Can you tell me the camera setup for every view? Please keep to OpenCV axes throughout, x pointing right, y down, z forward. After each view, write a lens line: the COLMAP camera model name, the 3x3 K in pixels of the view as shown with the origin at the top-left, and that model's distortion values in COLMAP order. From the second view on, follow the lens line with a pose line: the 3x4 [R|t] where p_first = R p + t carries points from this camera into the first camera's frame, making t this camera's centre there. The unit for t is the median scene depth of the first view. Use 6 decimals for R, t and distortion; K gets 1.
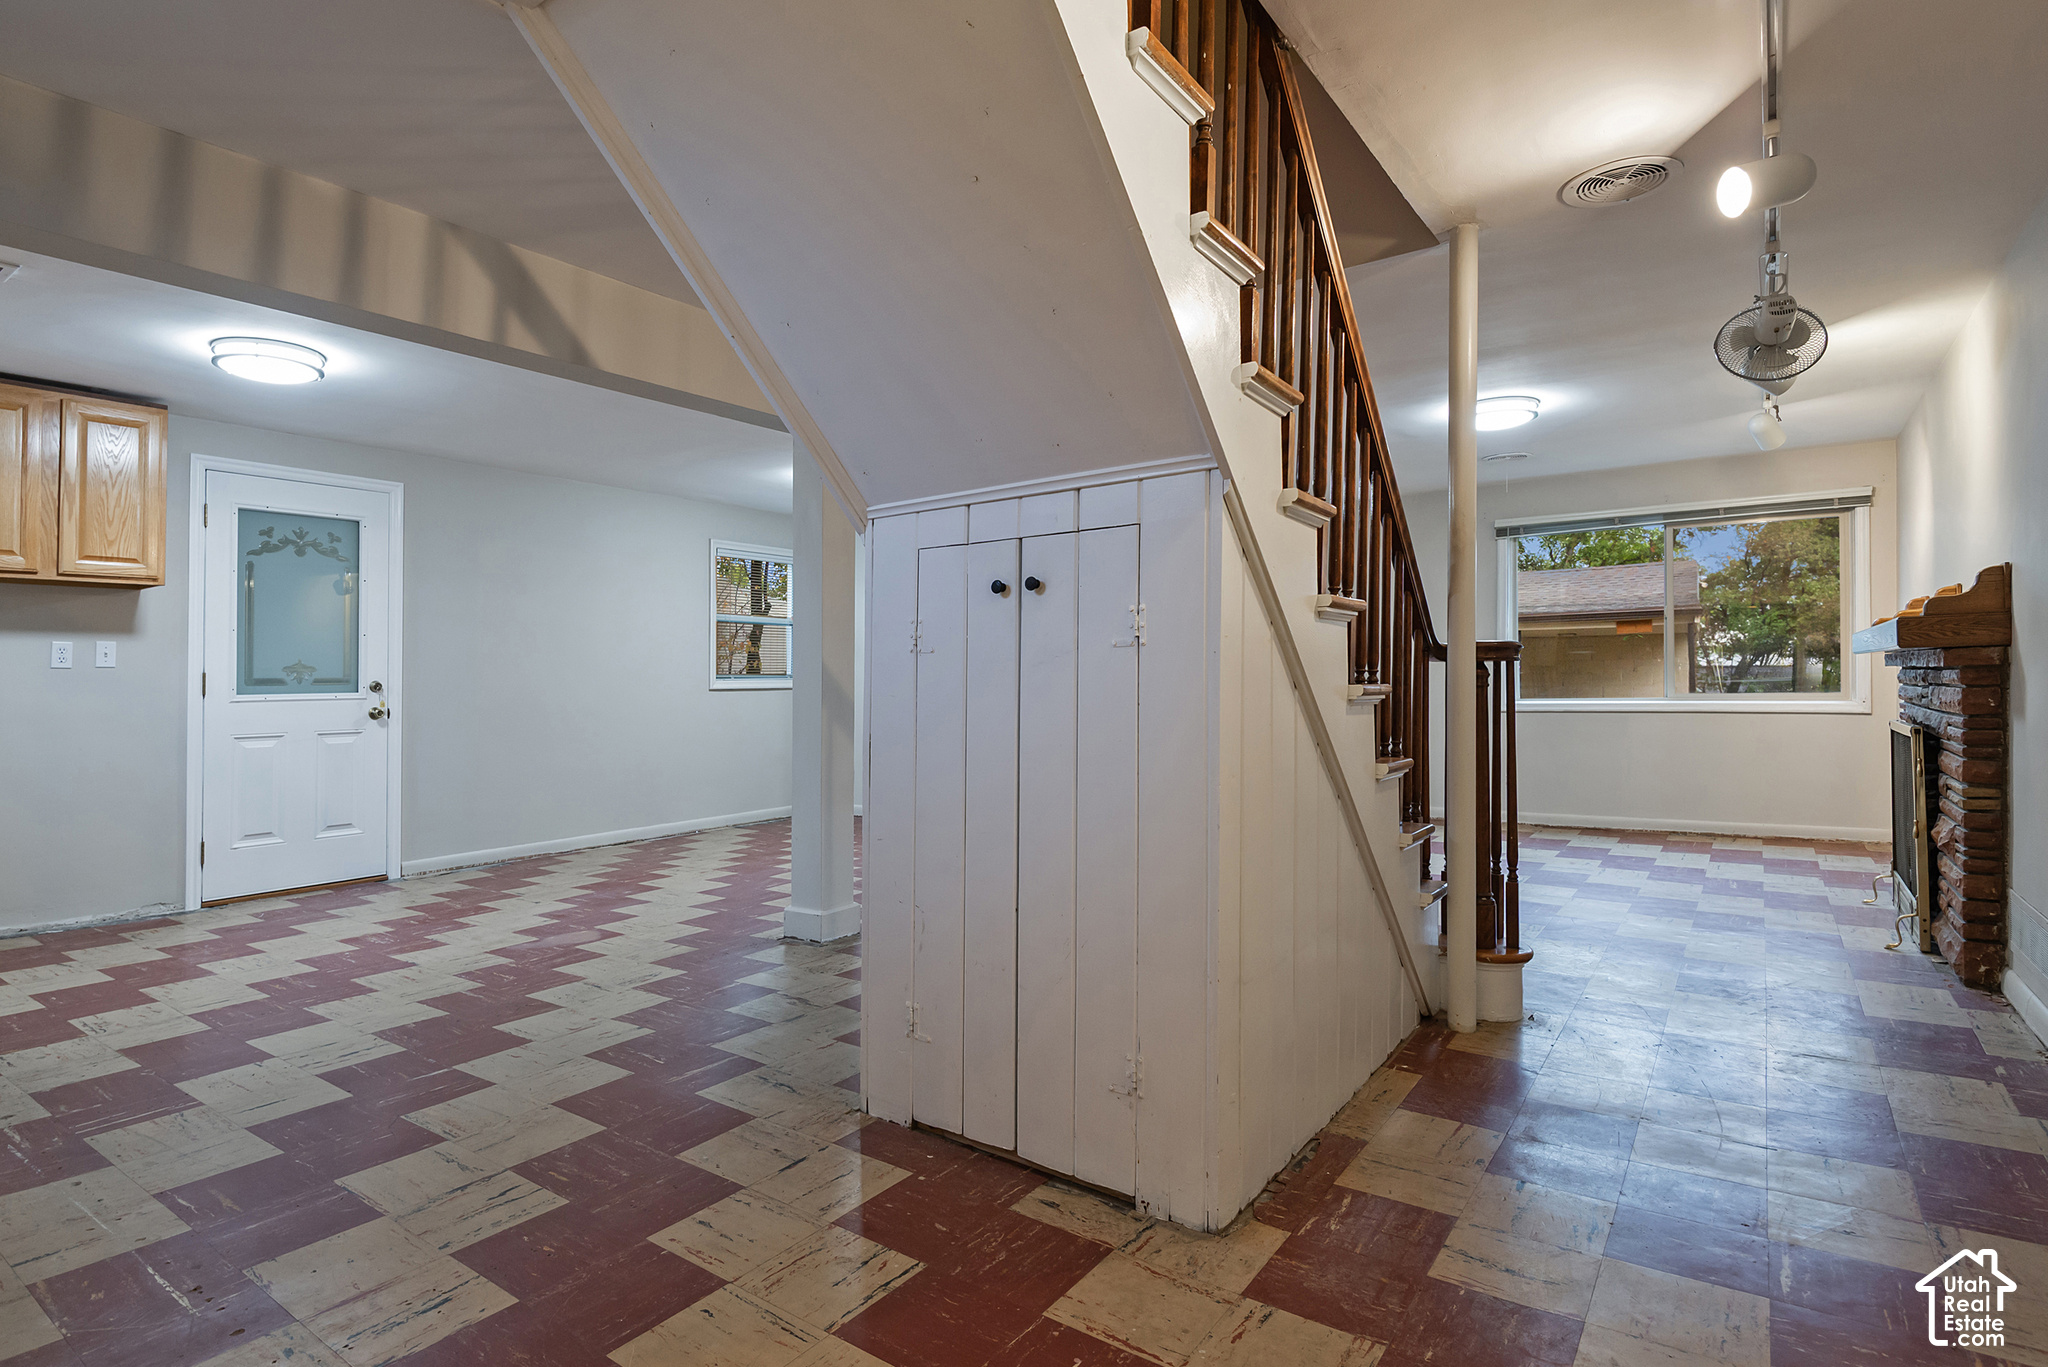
lens RADIAL K [[1061.6, 0, 1024.0], [0, 1061.6, 683.5], [0, 0, 1]] dist [-0.000572, -0.002072]
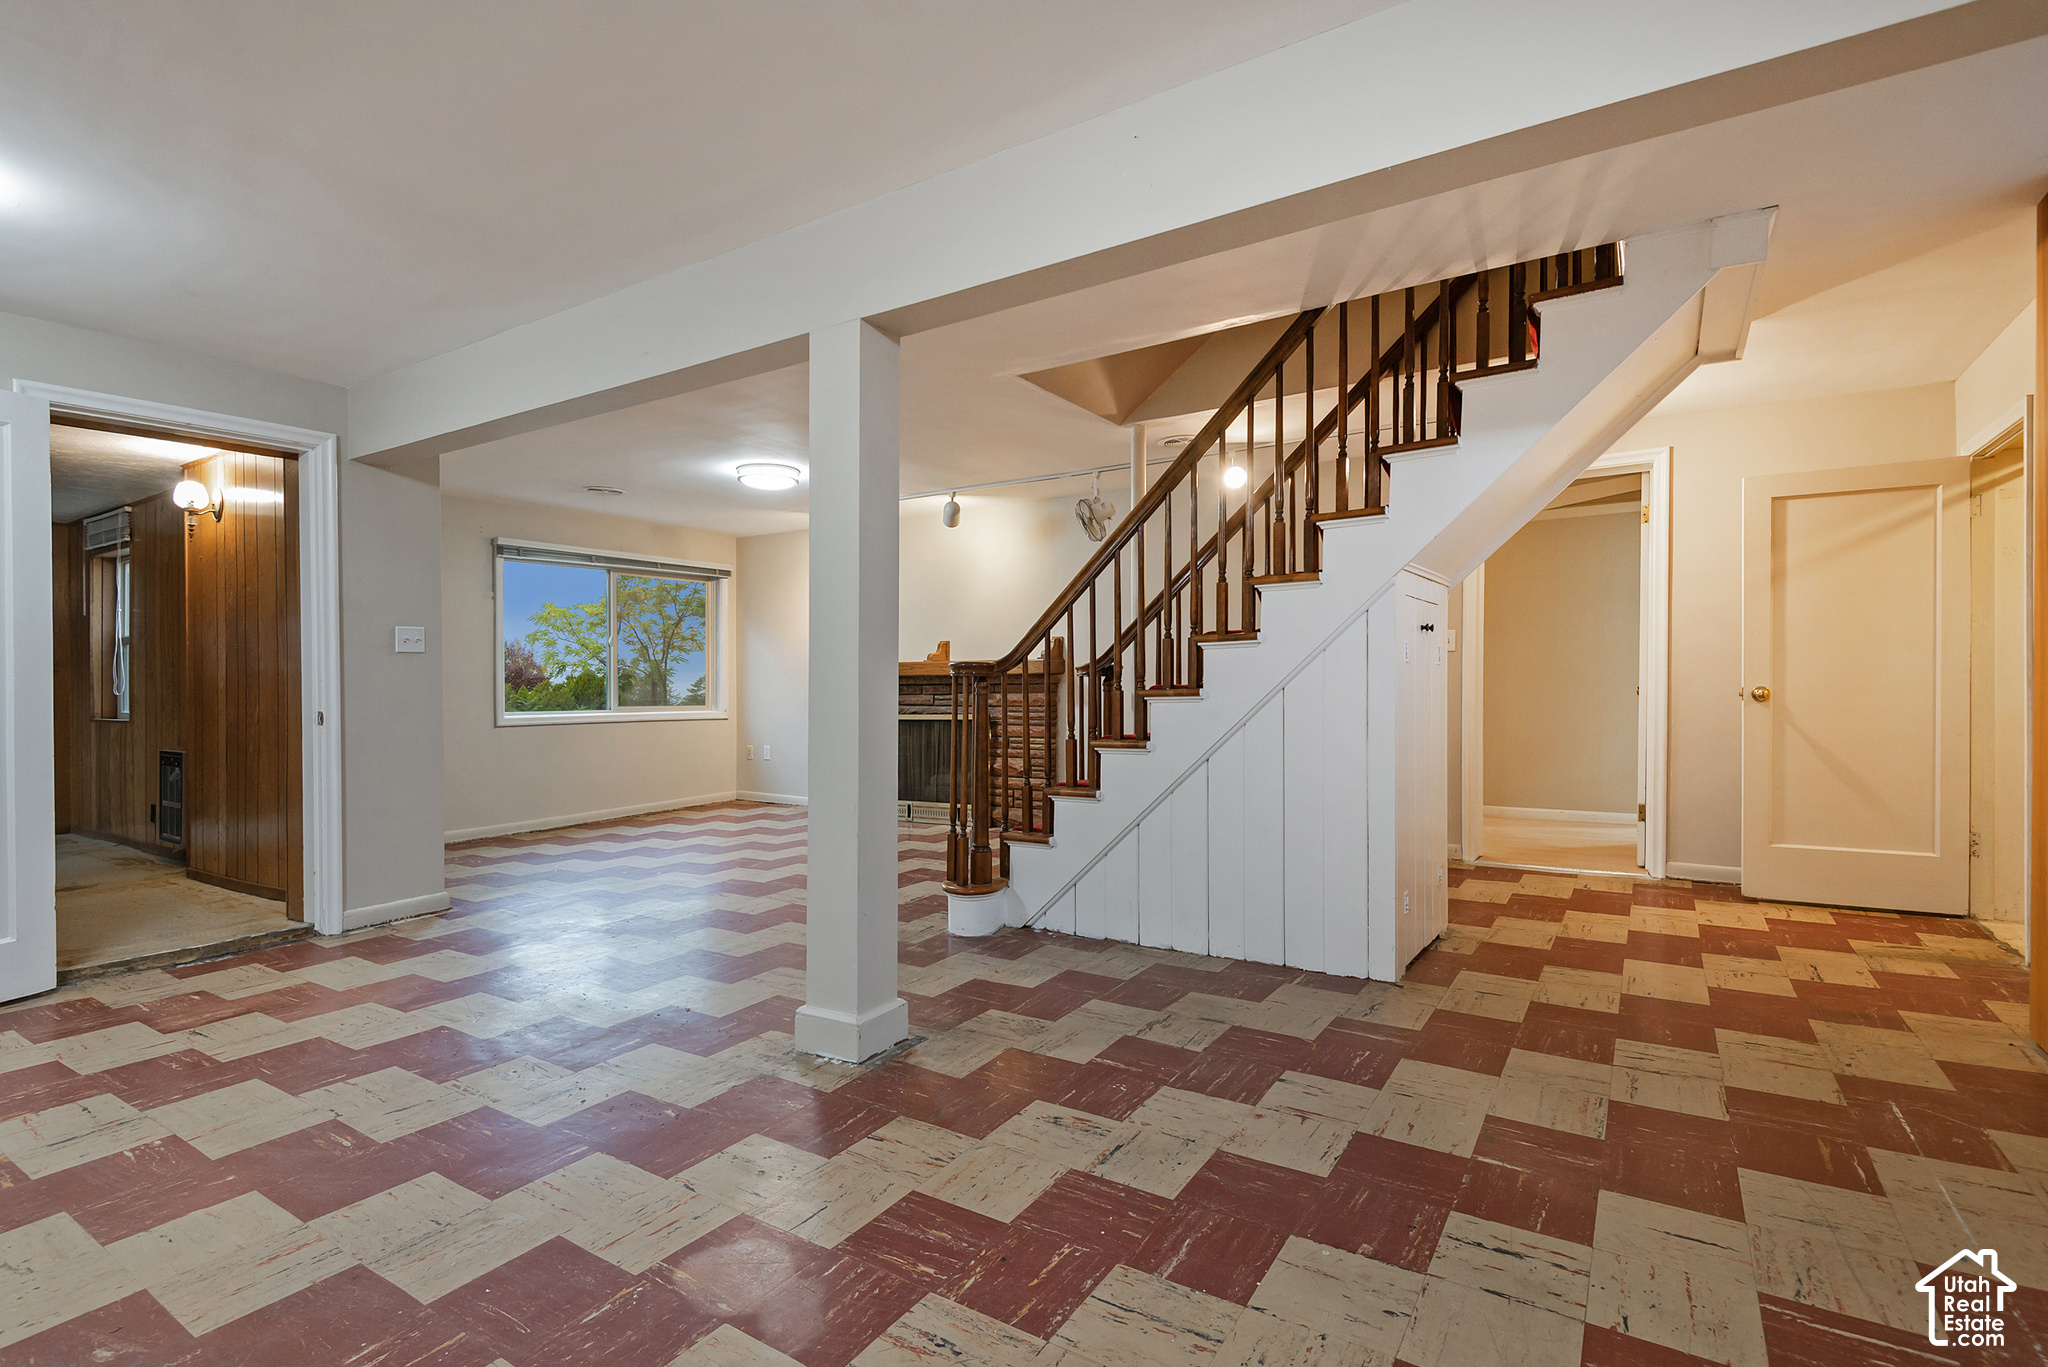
lens RADIAL K [[963.9, 0, 1024.0], [0, 963.9, 683.5], [0, 0, 1]] dist [0.001245, 0.001014]
pose [[-0.035712, -0.000682, 0.999362, -1.253125], [0.013550, 0.999908, 0.001167, -0.005449], [-0.999270, 0.013583, -0.035700, 1.351964]]
